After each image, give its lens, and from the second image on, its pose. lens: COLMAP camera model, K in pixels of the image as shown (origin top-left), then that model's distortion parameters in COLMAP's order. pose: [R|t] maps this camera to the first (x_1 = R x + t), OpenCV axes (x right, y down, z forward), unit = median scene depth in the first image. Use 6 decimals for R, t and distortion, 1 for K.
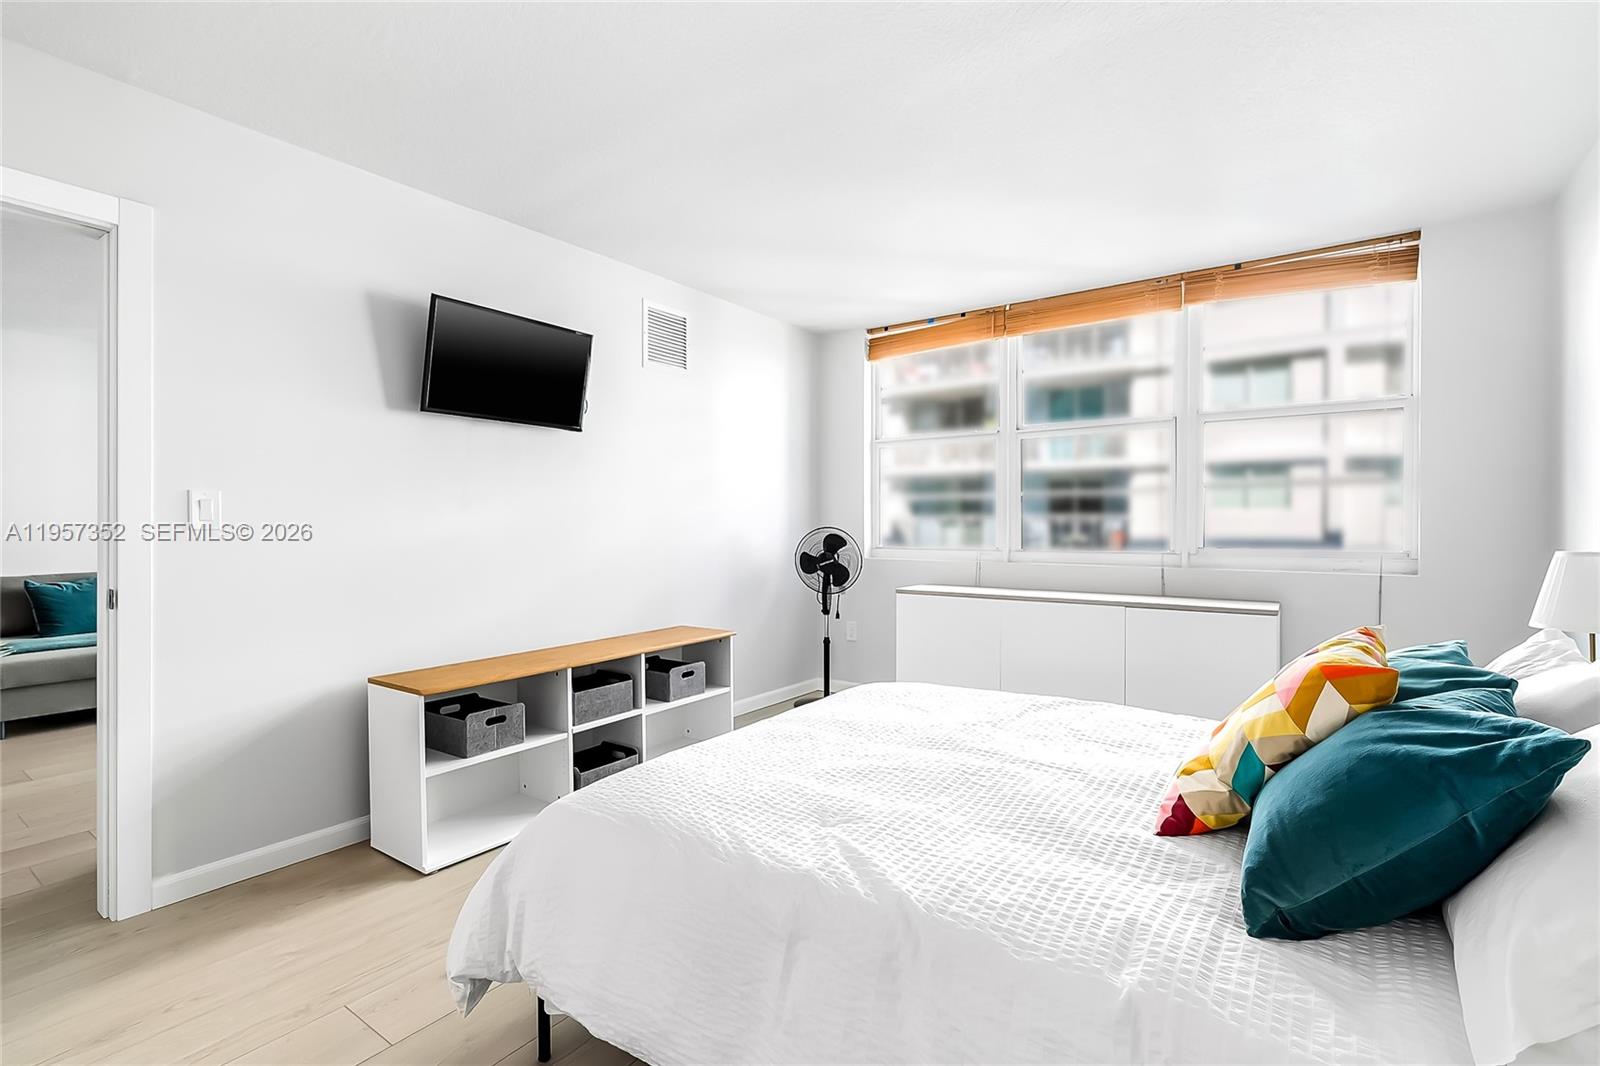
lens RADIAL K [[738.6, 0, 788.4], [0, 738.6, 530.7], [0, 0, 1]] dist [-0.003586, -0.000946]
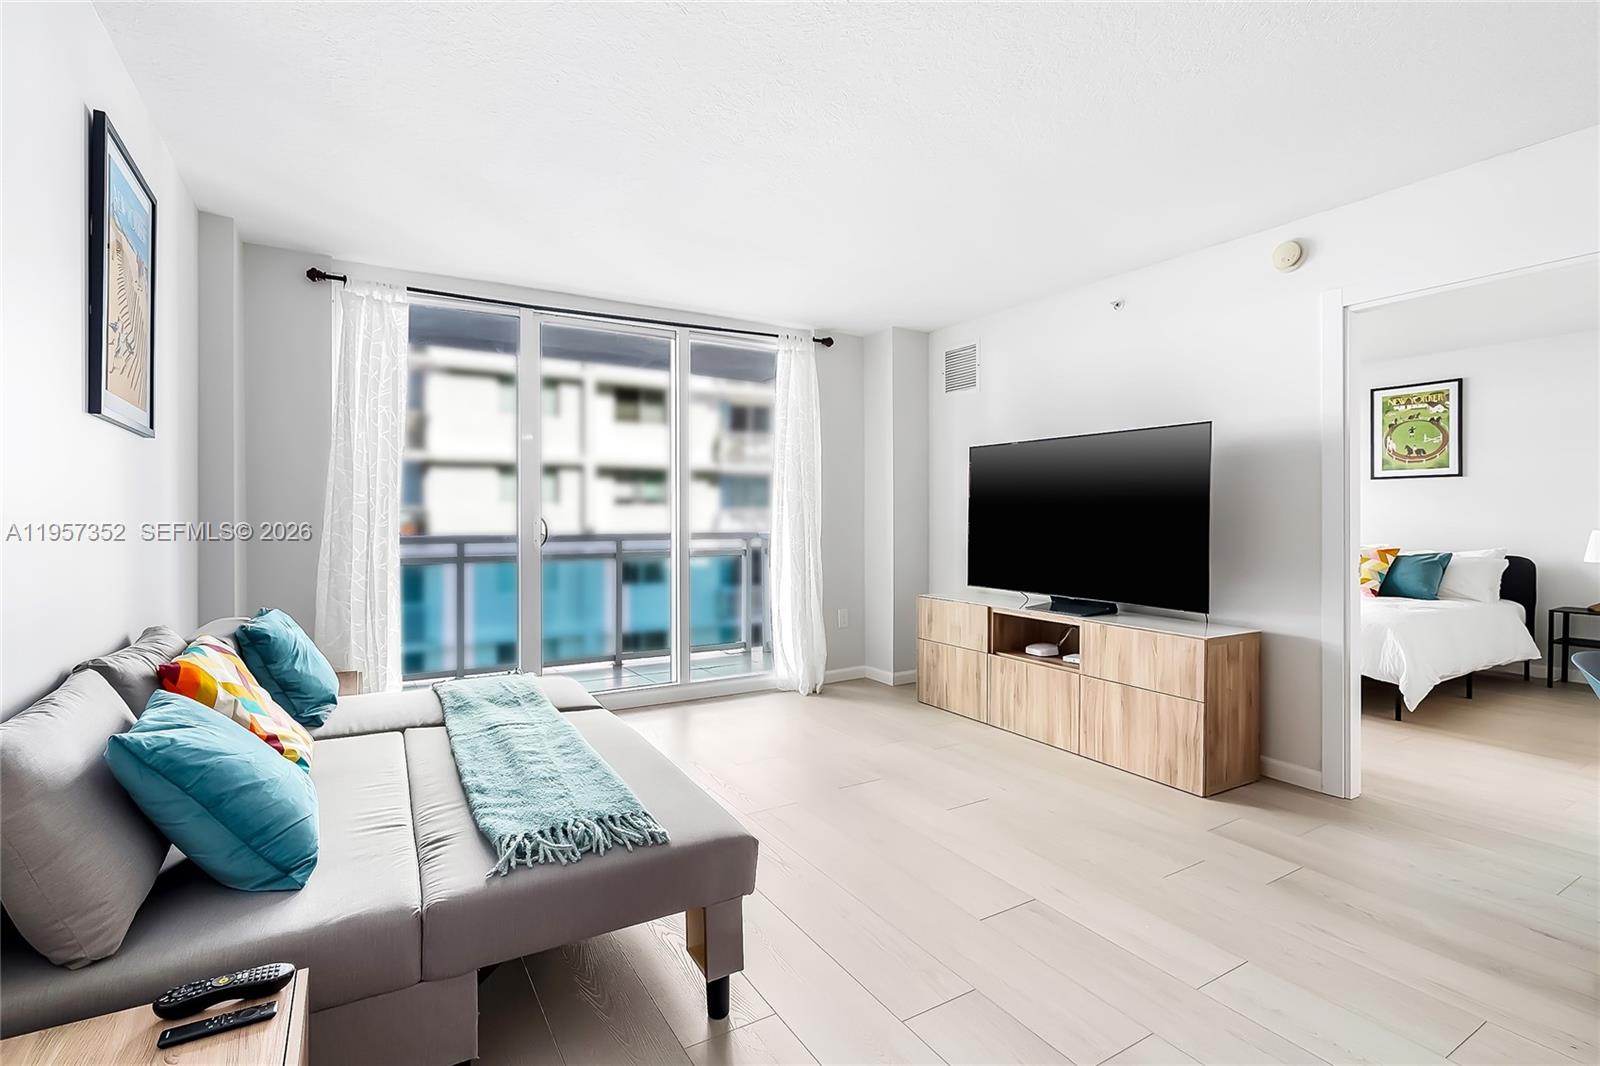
lens RADIAL K [[748.2, 0, 797.6], [0, 748.2, 519.8], [0, 0, 1]] dist [0.000012, 0.000452]
pose [[0.387955, -0.001584, 0.921677, -1.253466], [0.006888, 0.999976, -0.001181, -0.002129], [-0.921652, 0.006807, 0.387957, 0.656219]]
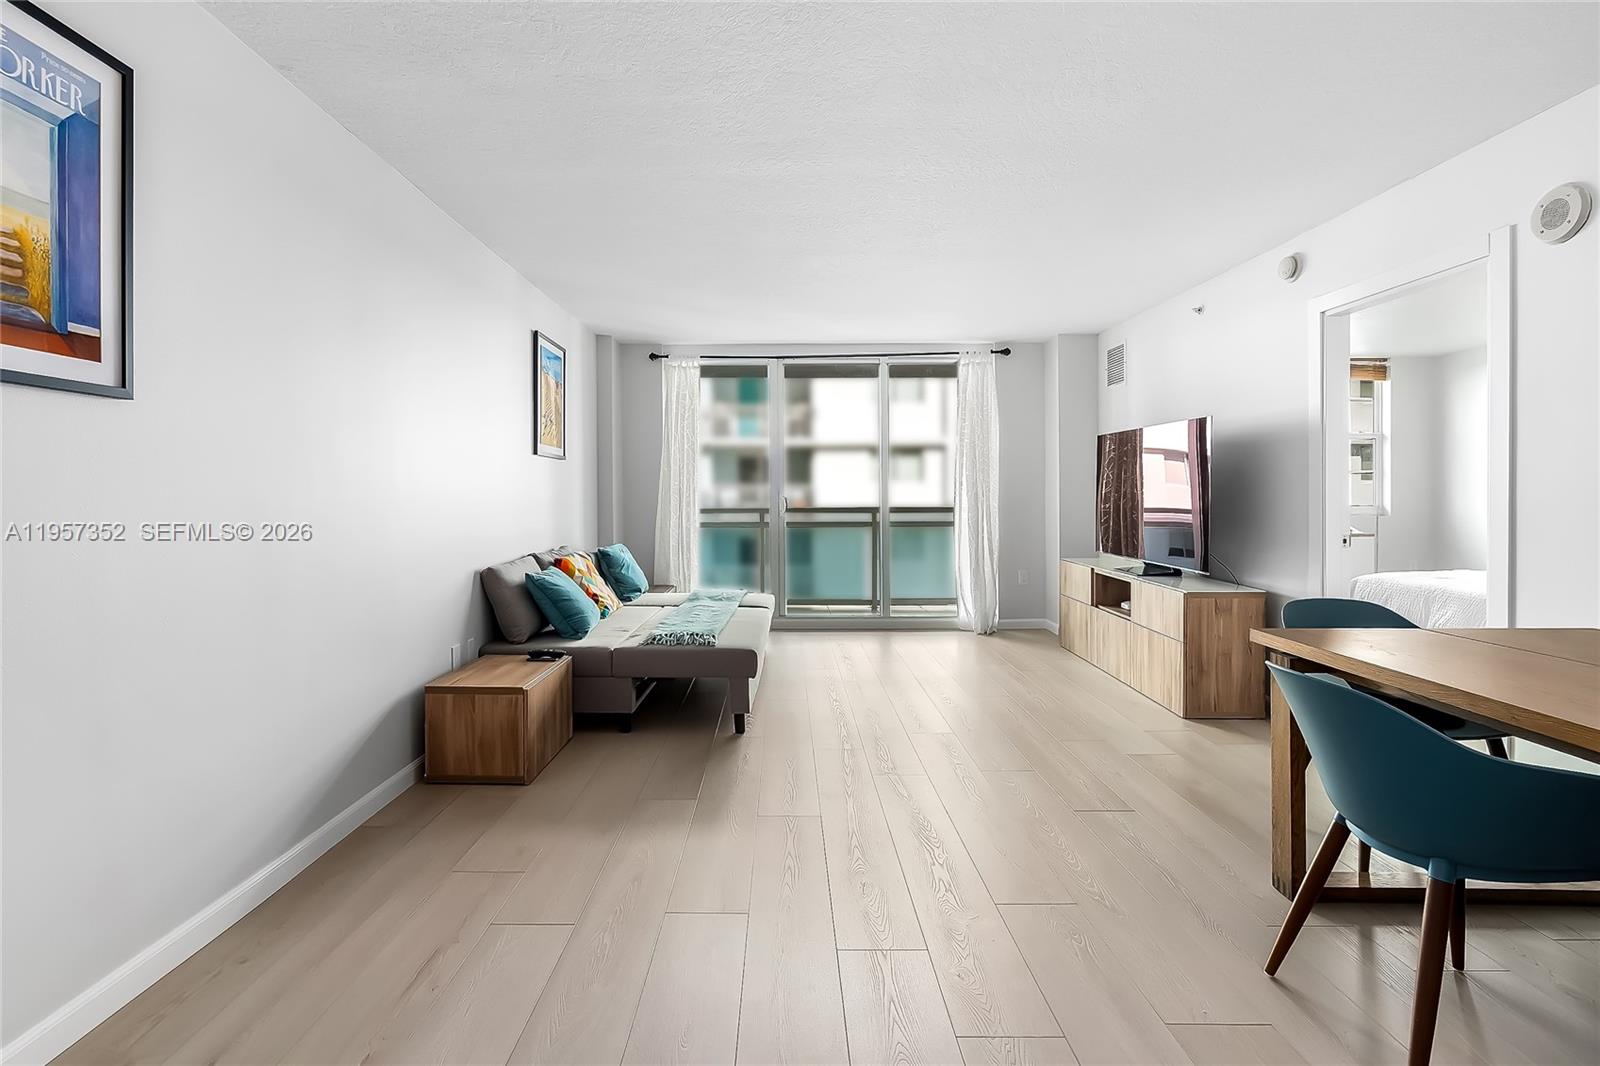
lens RADIAL K [[759.9, 0, 790.1], [0, 759.9, 502.0], [0, 0, 1]] dist [0.016331, 0.000113]
pose [[0.800207, -0.007268, 0.599680, -1.361132], [0.006652, 0.999973, 0.003244, -0.000669], [-0.599687, 0.001393, 0.800233, 0.164858]]
